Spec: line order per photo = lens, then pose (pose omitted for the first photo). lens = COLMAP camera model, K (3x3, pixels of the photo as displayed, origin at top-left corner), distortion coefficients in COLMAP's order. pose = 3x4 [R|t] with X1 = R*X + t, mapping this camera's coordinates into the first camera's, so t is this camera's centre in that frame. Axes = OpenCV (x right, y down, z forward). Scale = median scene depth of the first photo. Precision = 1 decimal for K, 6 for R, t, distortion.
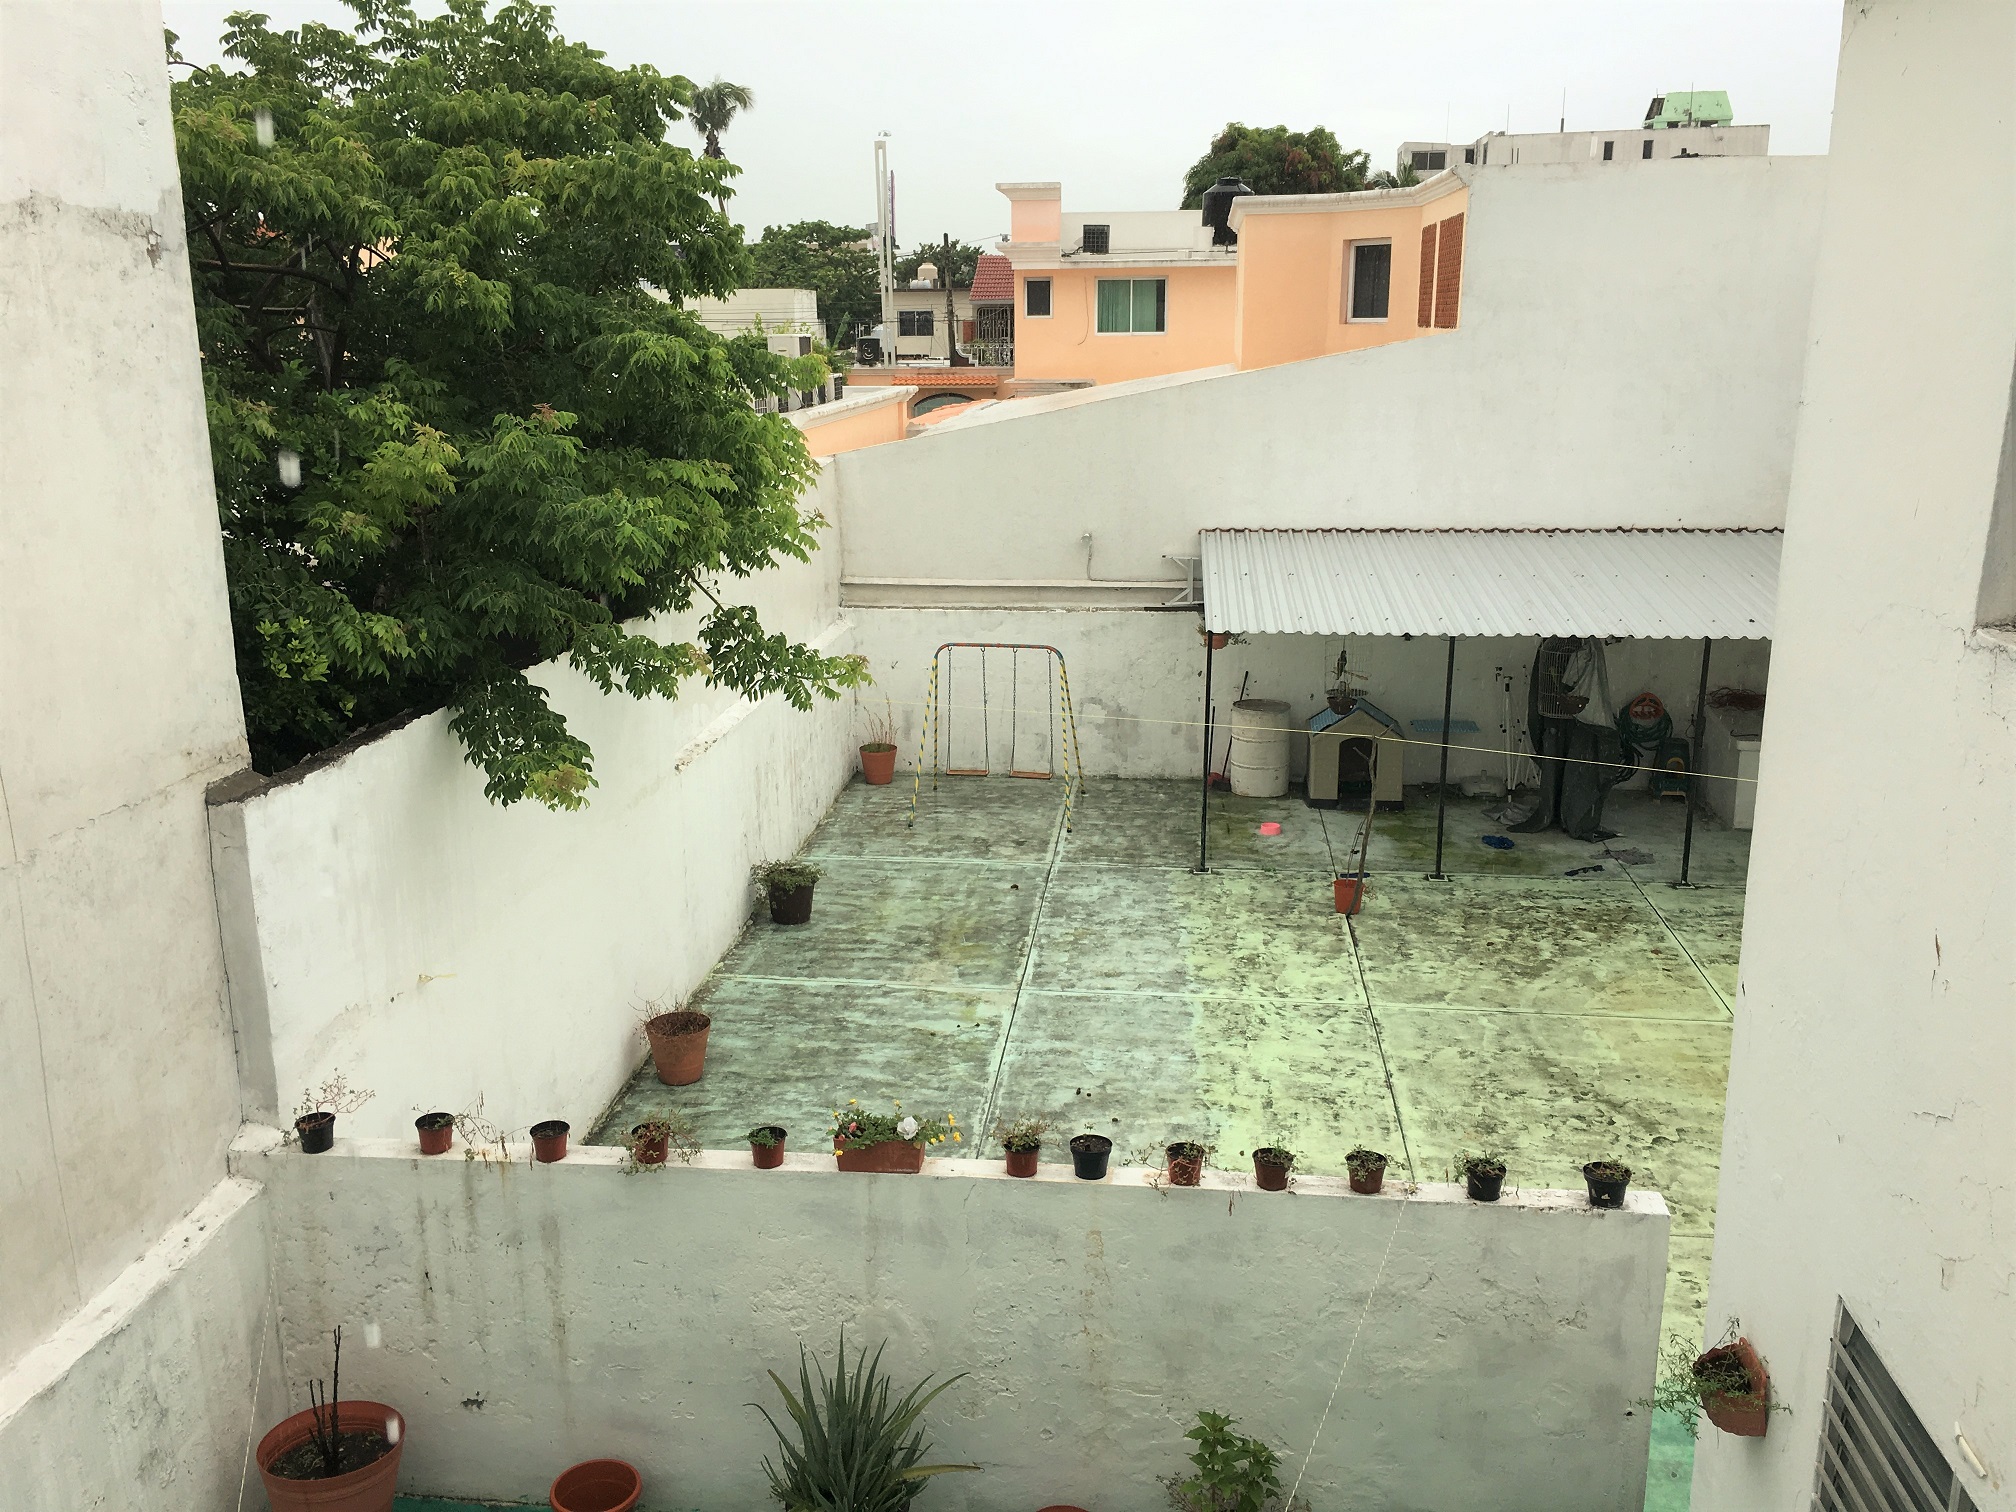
lens RADIAL K [[1710.0, 0, 1006.0], [0, 1710.0, 751.3], [0, 0, 1]] dist [0.087981, -0.122927]
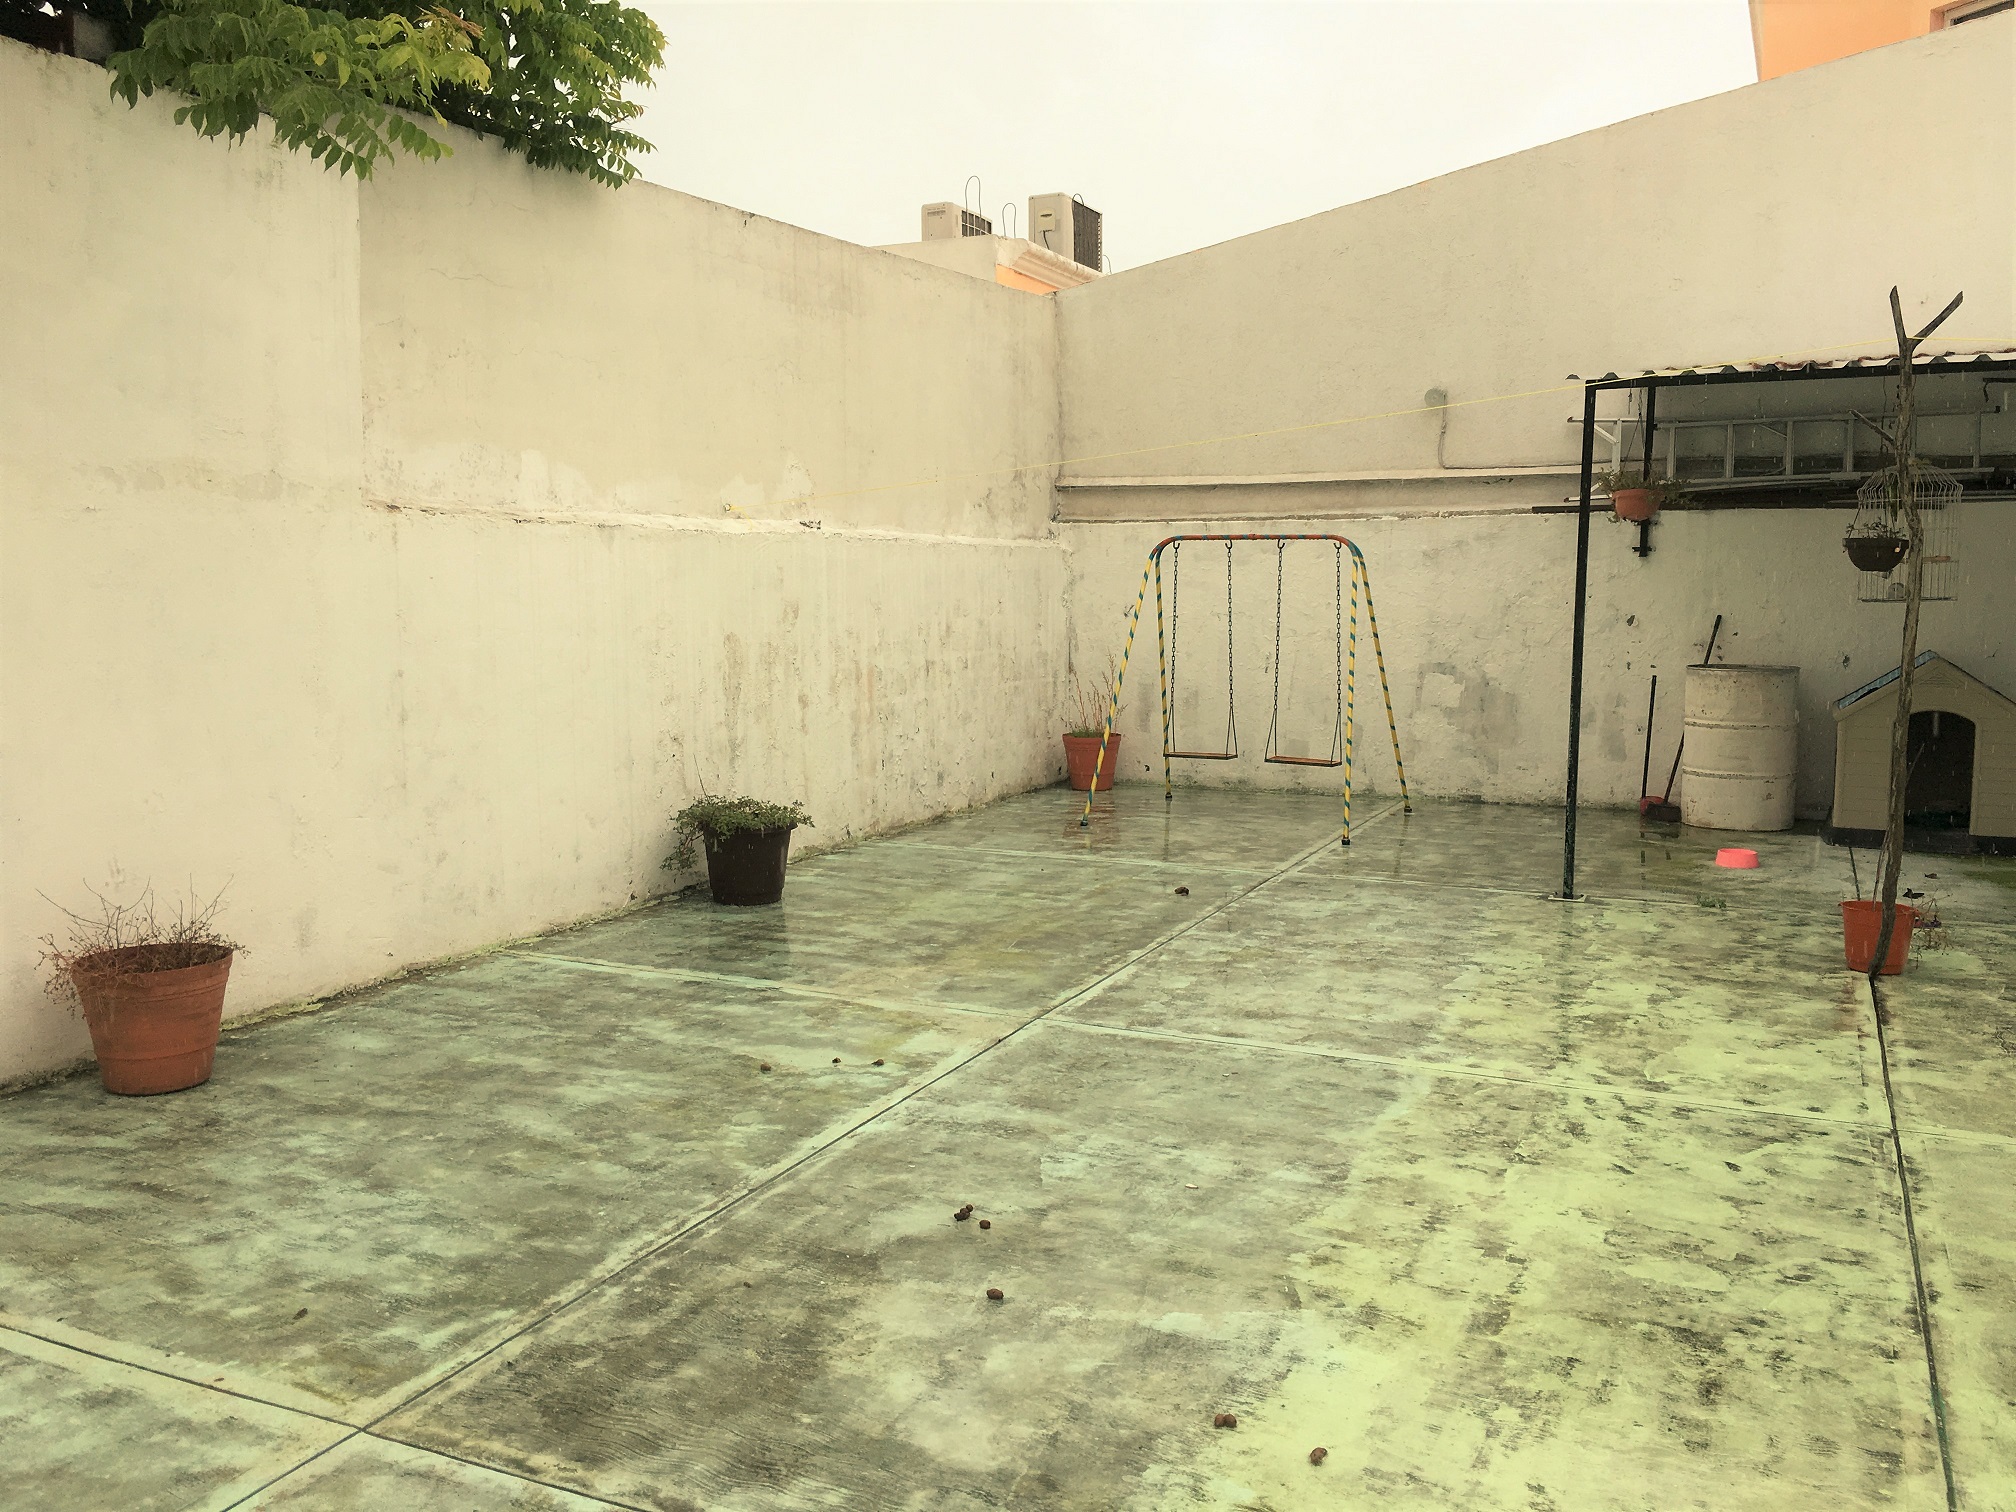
lens RADIAL K [[1710.0, 0, 1001.0], [0, 1710.0, 749.9], [0, 0, 1]] dist [0.087981, -0.122927]
pose [[0.947279, 0.037346, -0.318226, 0.318080], [-0.081651, 0.988531, -0.127042, 0.286808], [0.309832, 0.146328, 0.939464, 1.261243]]
